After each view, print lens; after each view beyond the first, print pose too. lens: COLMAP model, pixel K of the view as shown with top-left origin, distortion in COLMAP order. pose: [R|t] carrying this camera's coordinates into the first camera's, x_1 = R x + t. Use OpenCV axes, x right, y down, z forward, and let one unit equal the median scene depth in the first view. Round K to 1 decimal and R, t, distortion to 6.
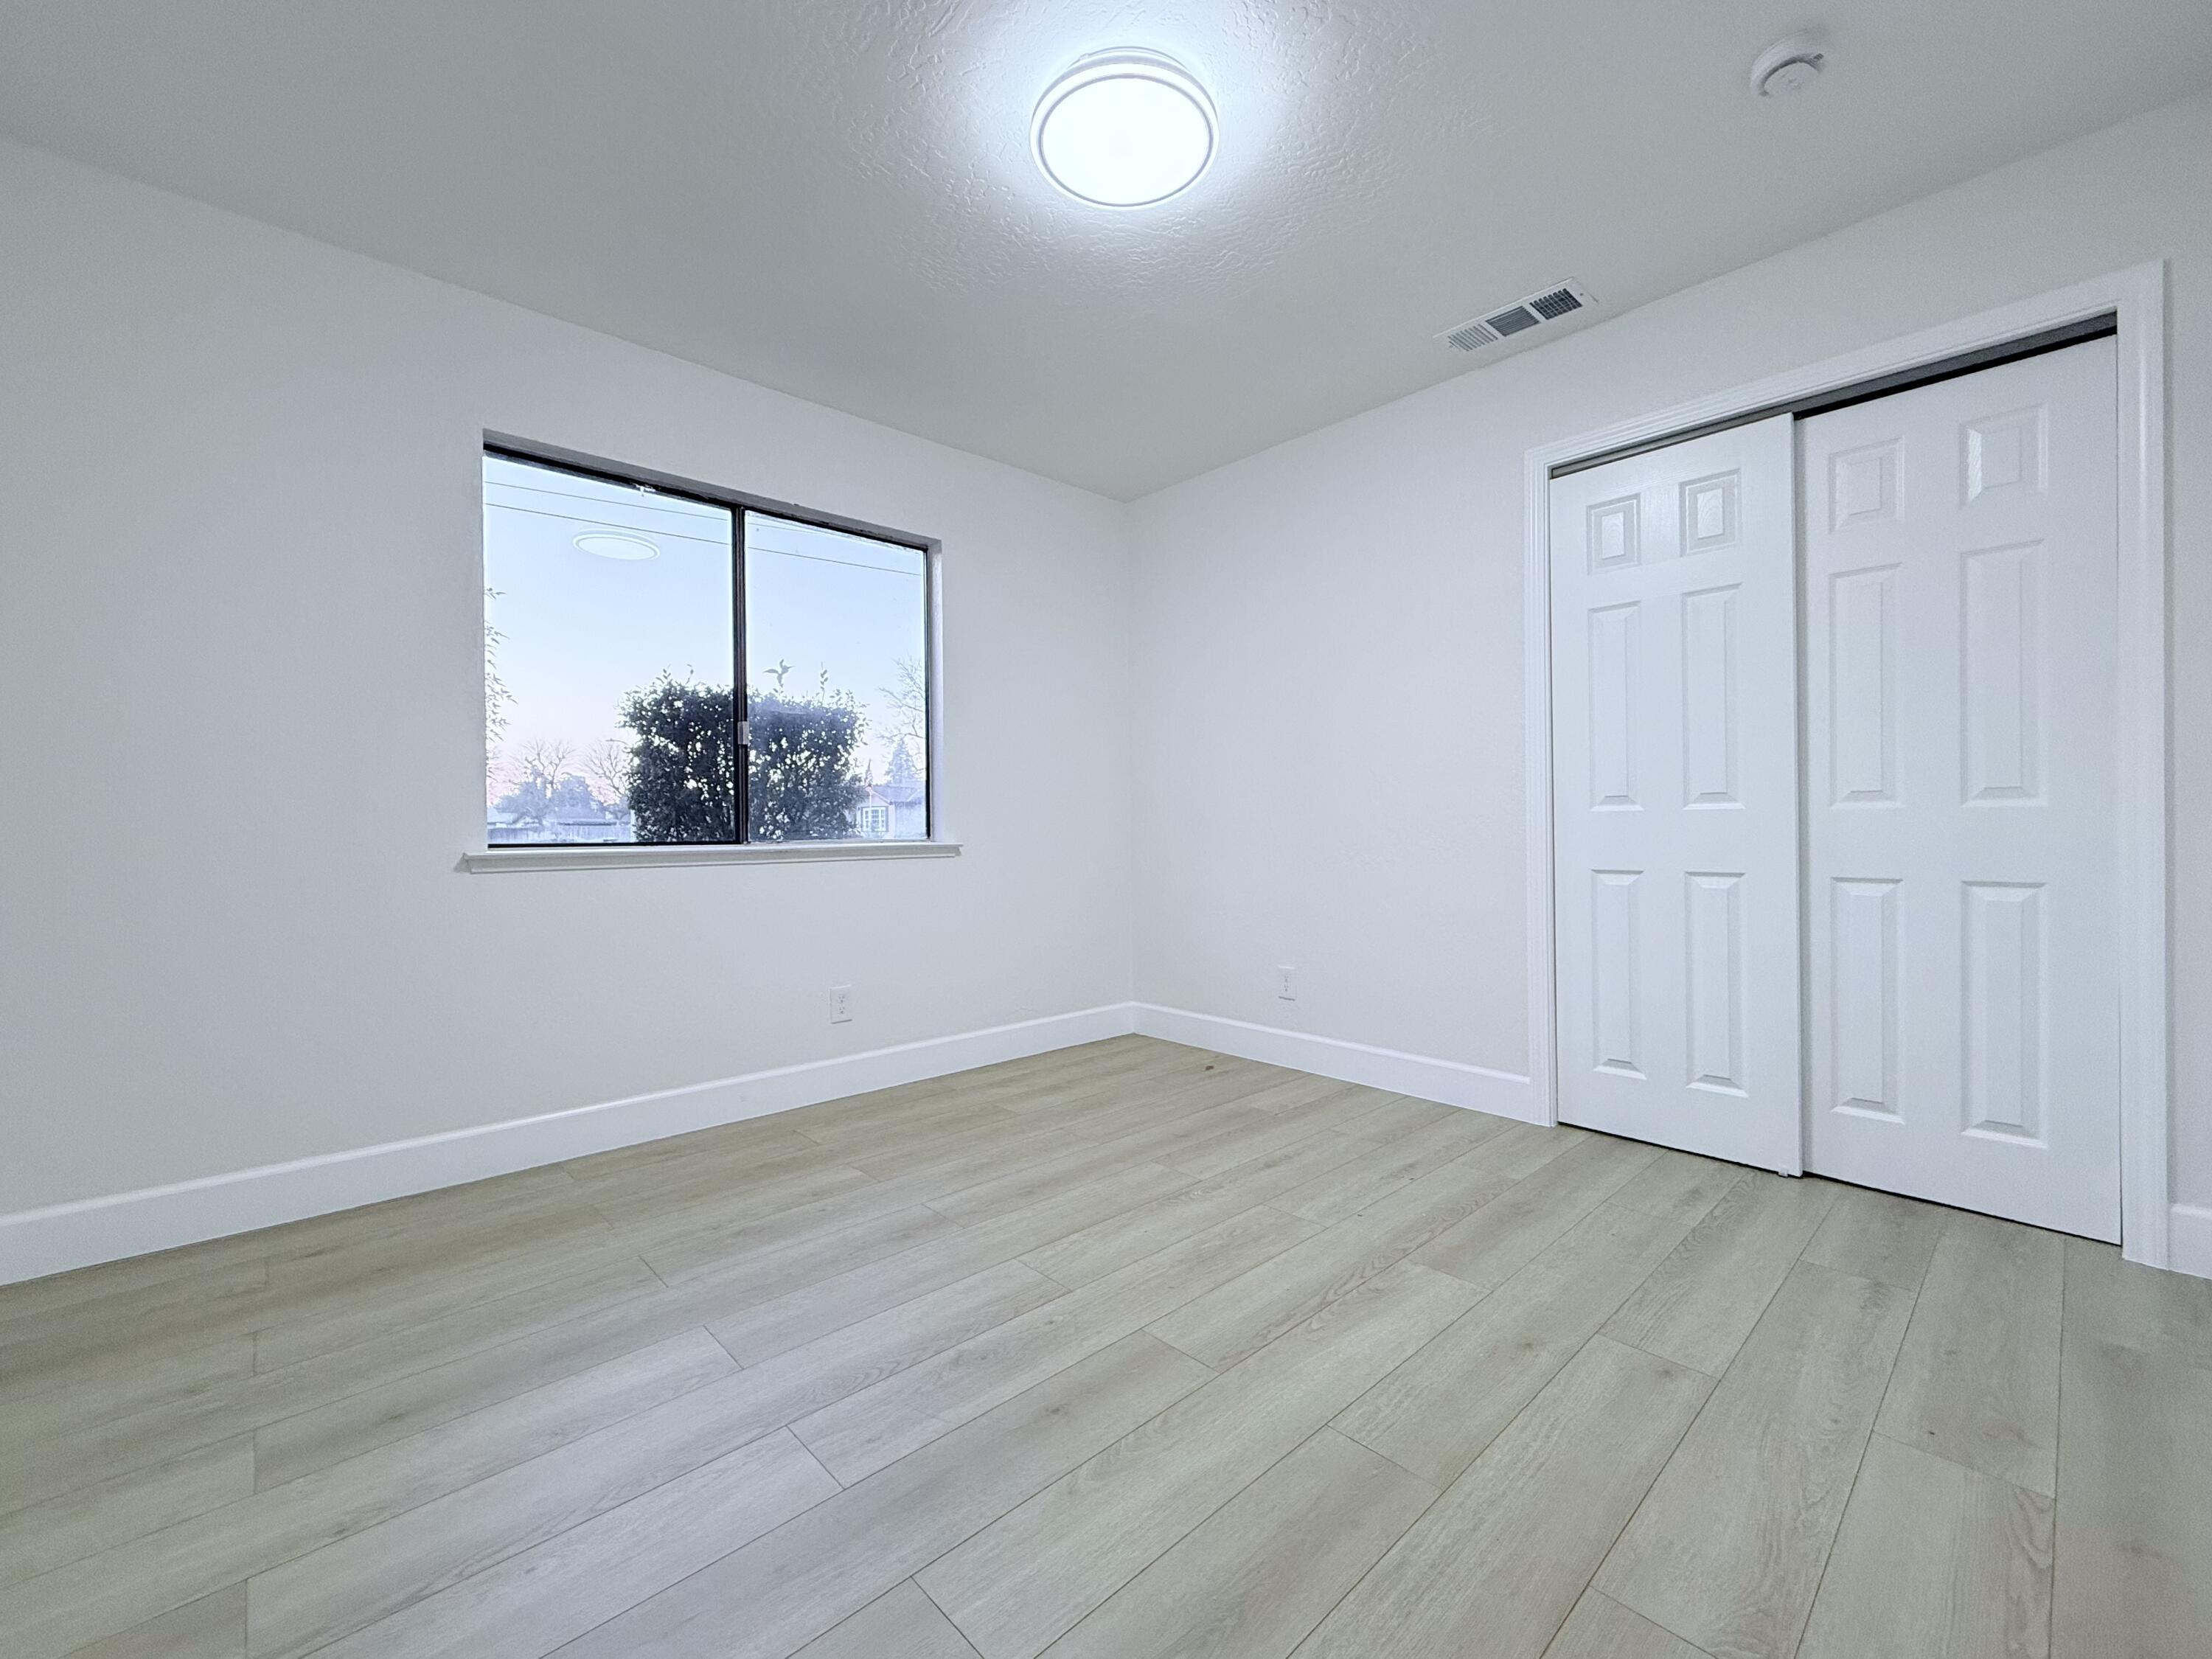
lens RADIAL K [[882.2, 0, 1078.3], [0, 882.2, 819.9], [0, 0, 1]] dist [-0.000815, 0.000094]
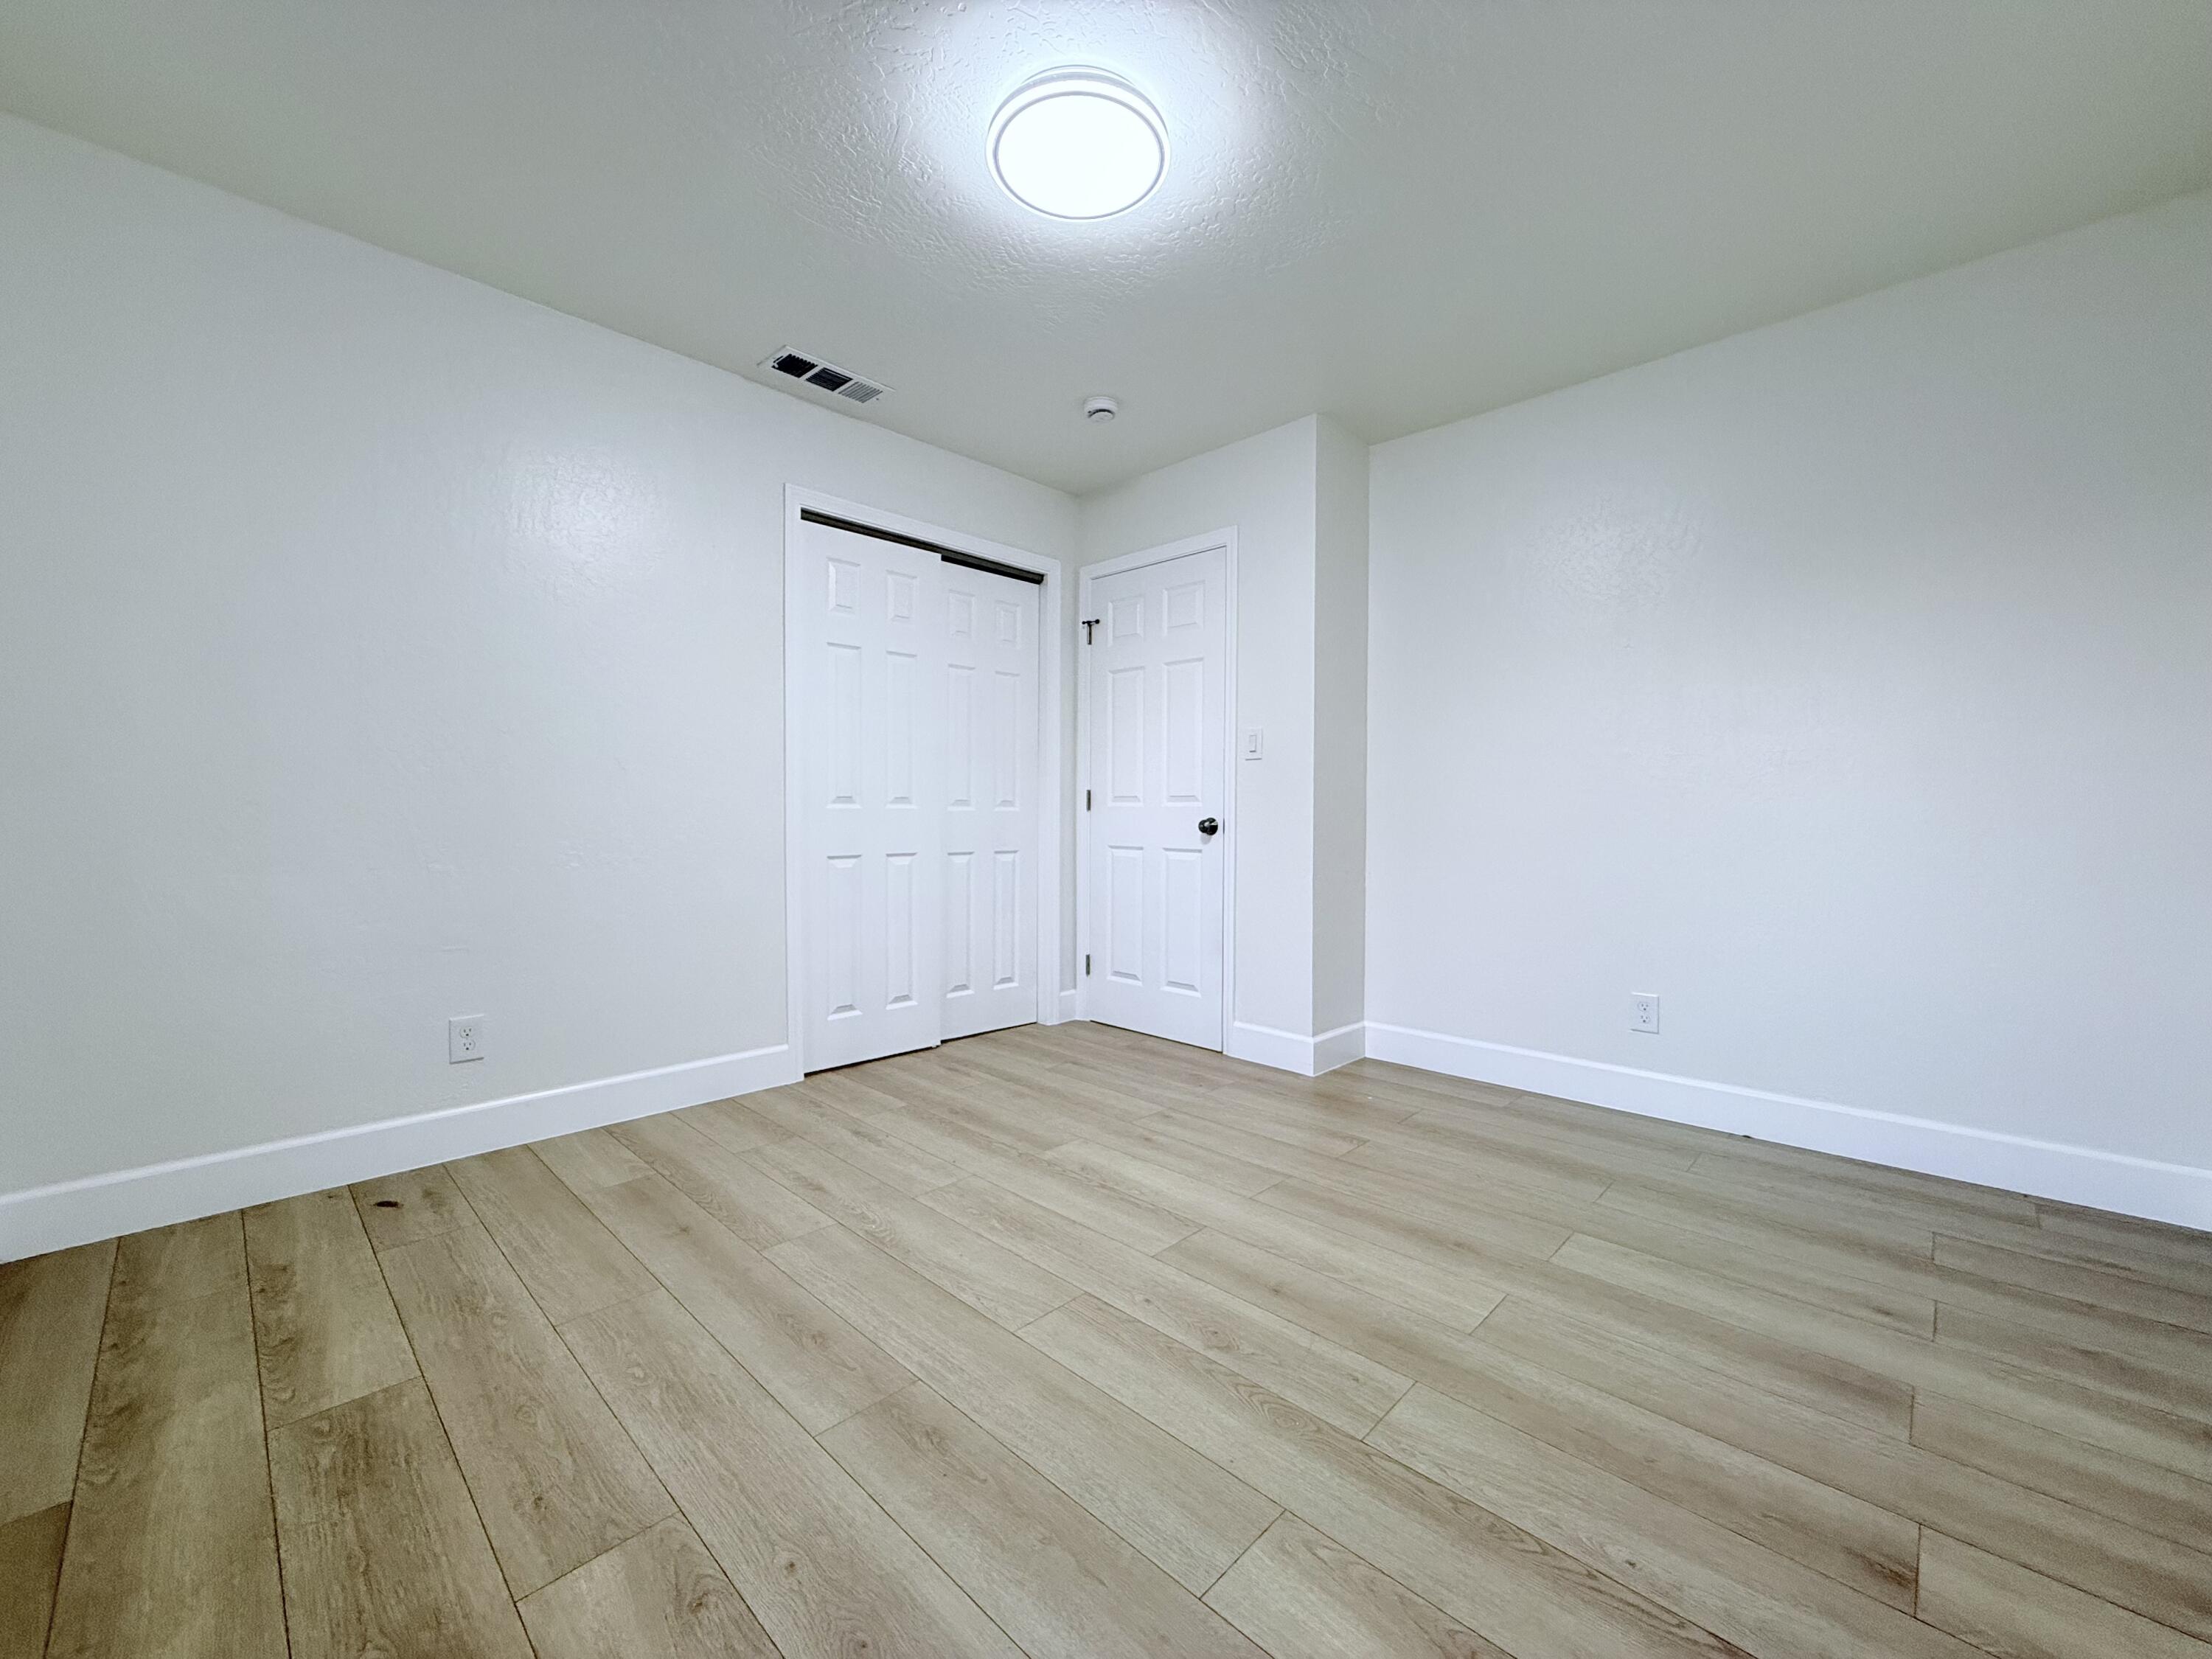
lens RADIAL K [[882.2, 0, 1112.1], [0, 882.2, 820.5], [0, 0, 1]] dist [-0.000815, 0.000094]
pose [[-0.058784, 0.001585, 0.998269, -0.793122], [-0.012483, 0.999919, -0.002323, 0.006814], [-0.998193, -0.012598, -0.058760, 0.827850]]
